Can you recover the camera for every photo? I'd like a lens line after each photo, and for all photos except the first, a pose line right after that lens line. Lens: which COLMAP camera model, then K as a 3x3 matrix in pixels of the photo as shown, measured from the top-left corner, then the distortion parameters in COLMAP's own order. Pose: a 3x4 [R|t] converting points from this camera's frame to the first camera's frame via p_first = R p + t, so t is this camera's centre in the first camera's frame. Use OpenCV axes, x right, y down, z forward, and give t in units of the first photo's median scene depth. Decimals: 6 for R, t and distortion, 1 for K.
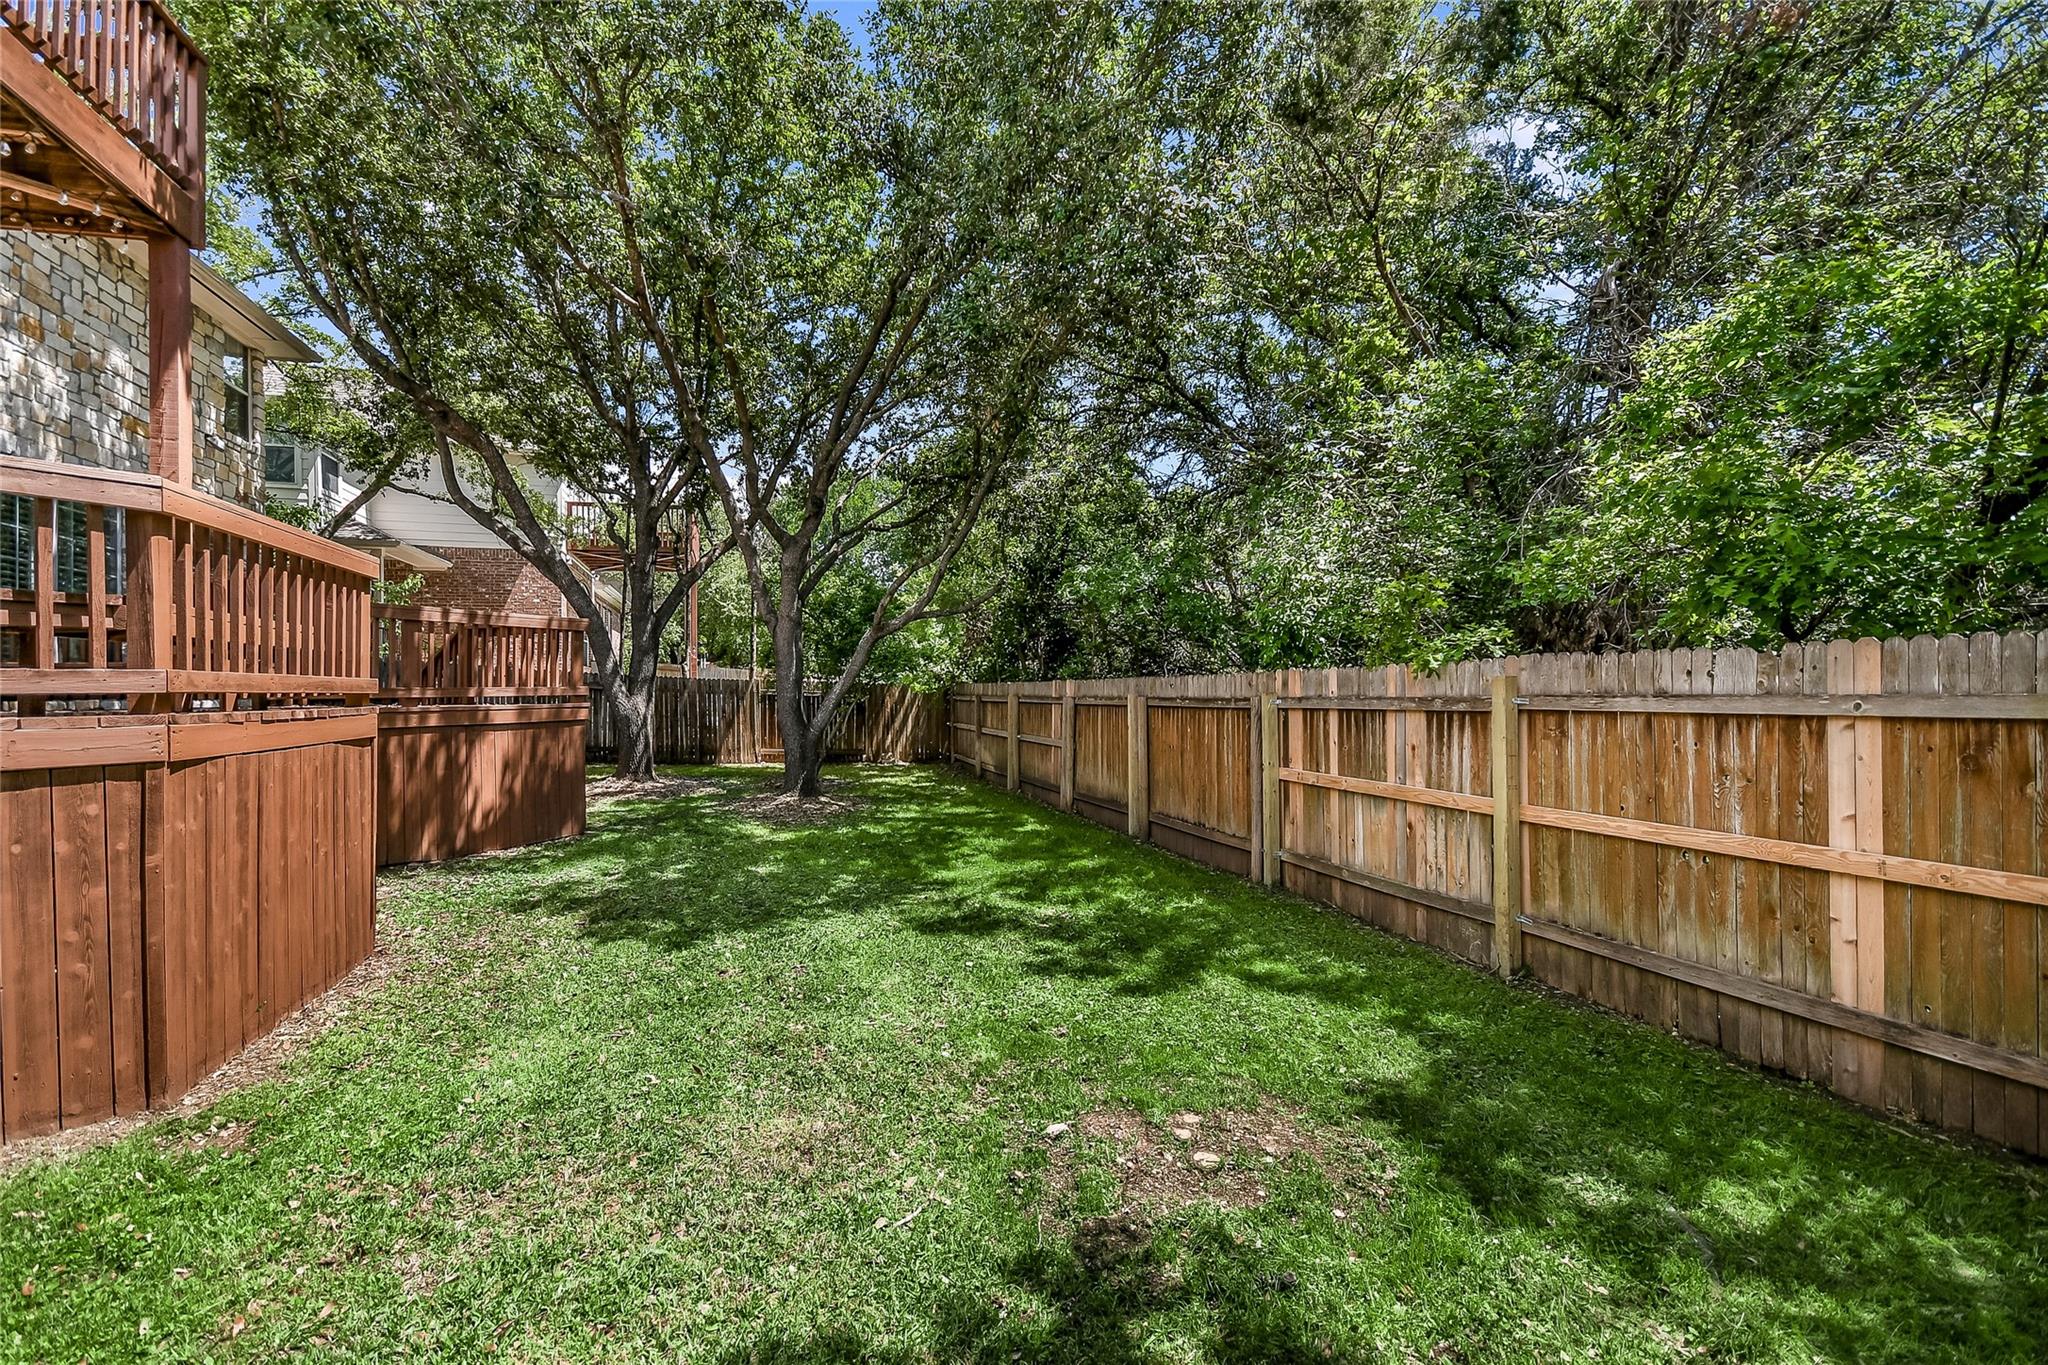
lens RADIAL K [[893.1, 0, 1024.0], [0, 893.1, 682.5], [0, 0, 1]] dist [0.002243, 0.000266]
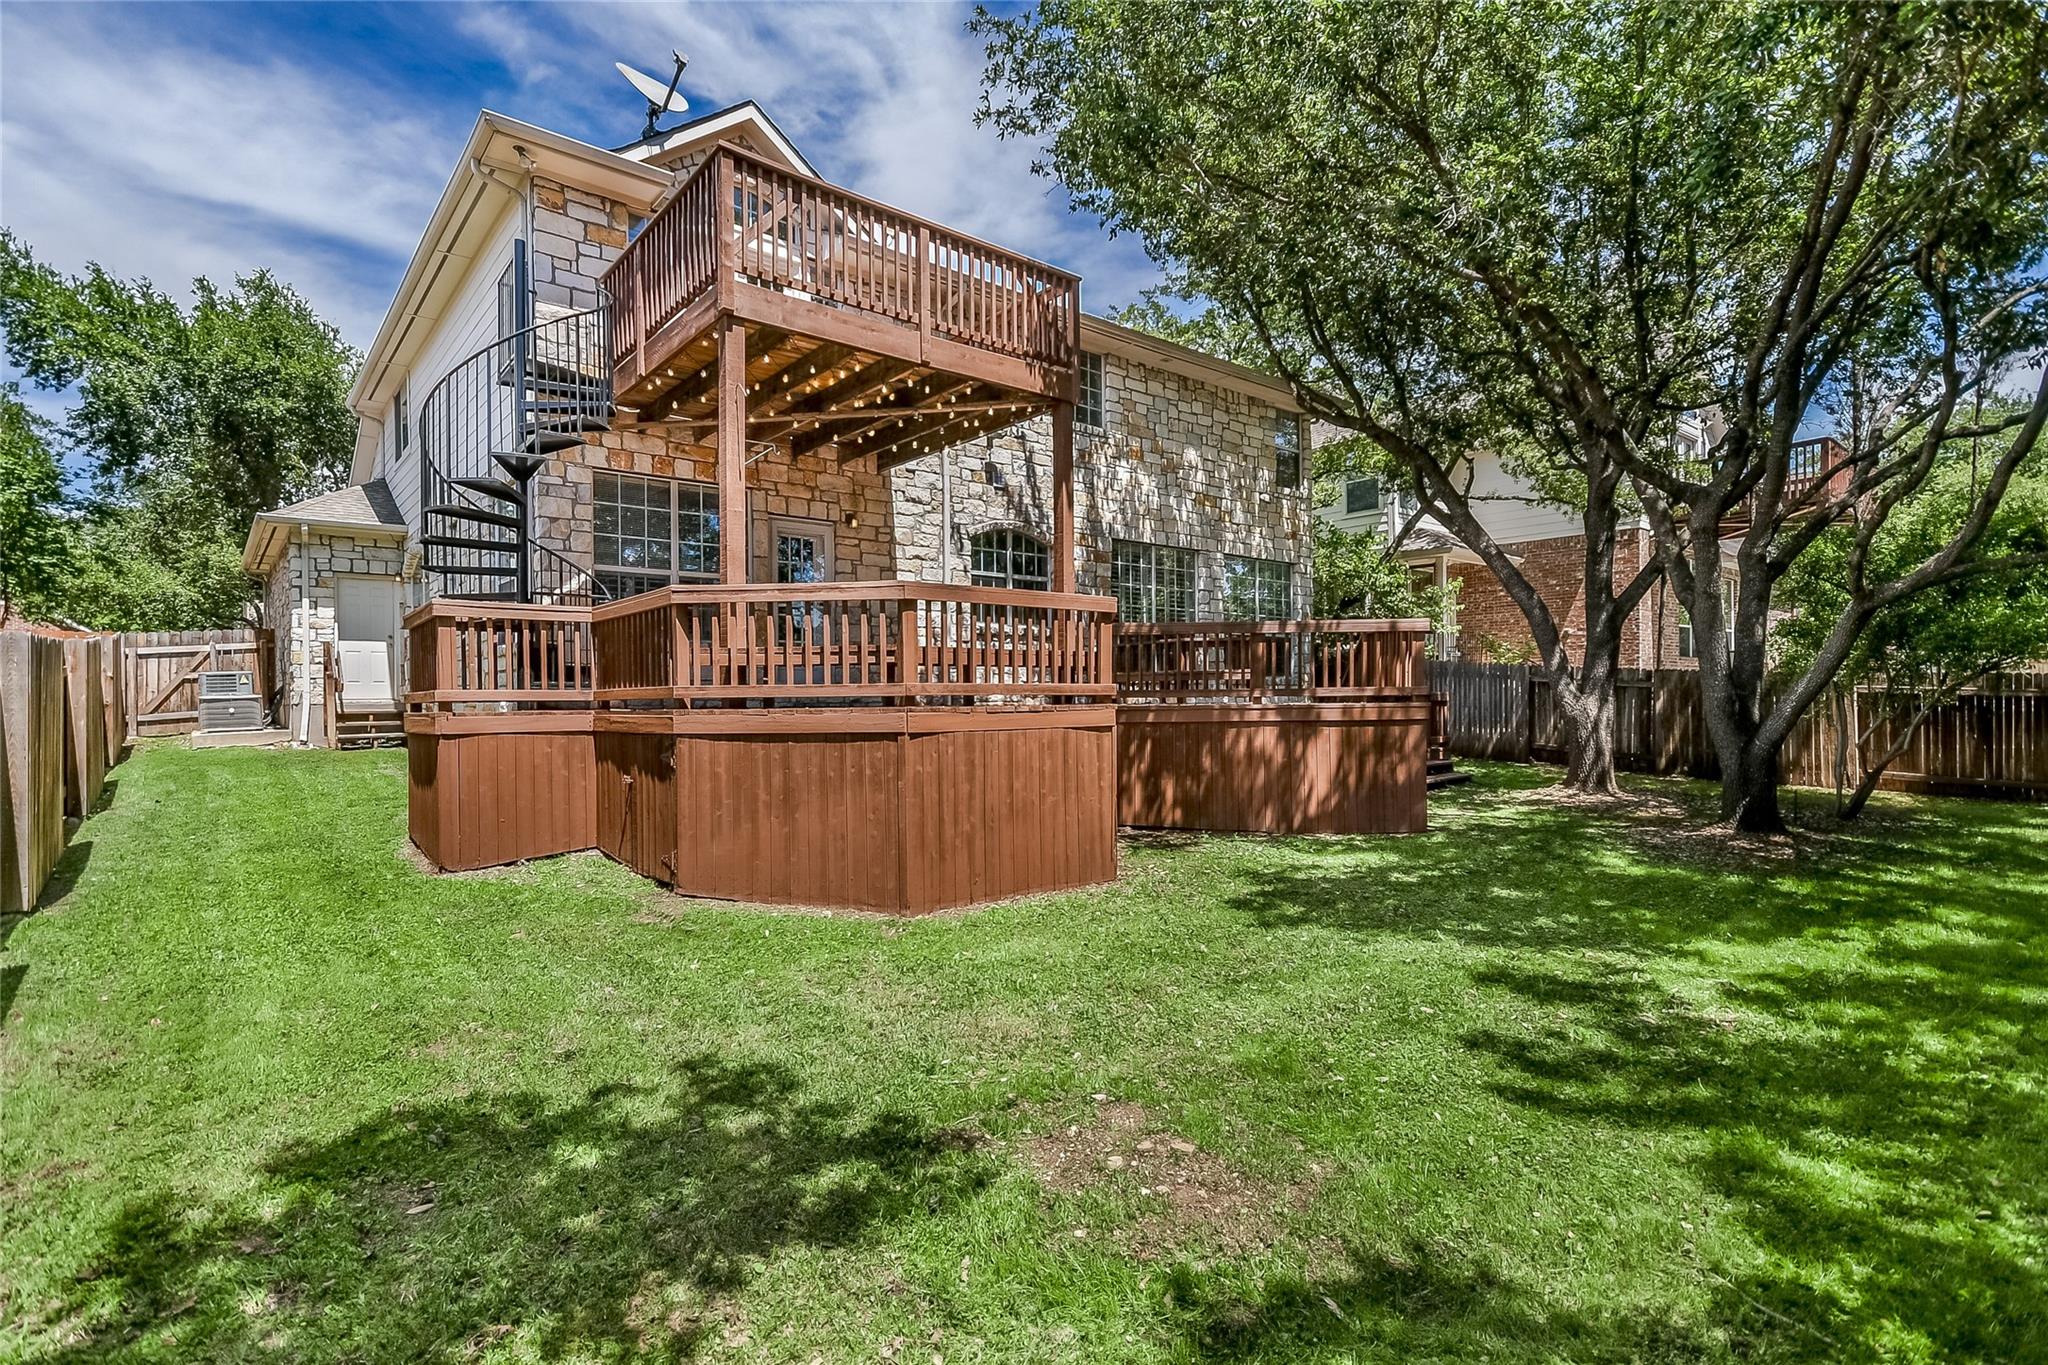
lens RADIAL K [[989.5, 0, 1017.6], [0, 989.5, 677.6], [0, 0, 1]] dist [0.028790, 0.000160]
pose [[0.397304, -0.011673, -0.917613, 0.660416], [0.012424, 0.999896, -0.007340, -0.005370], [0.917603, -0.008484, 0.397408, 0.250281]]
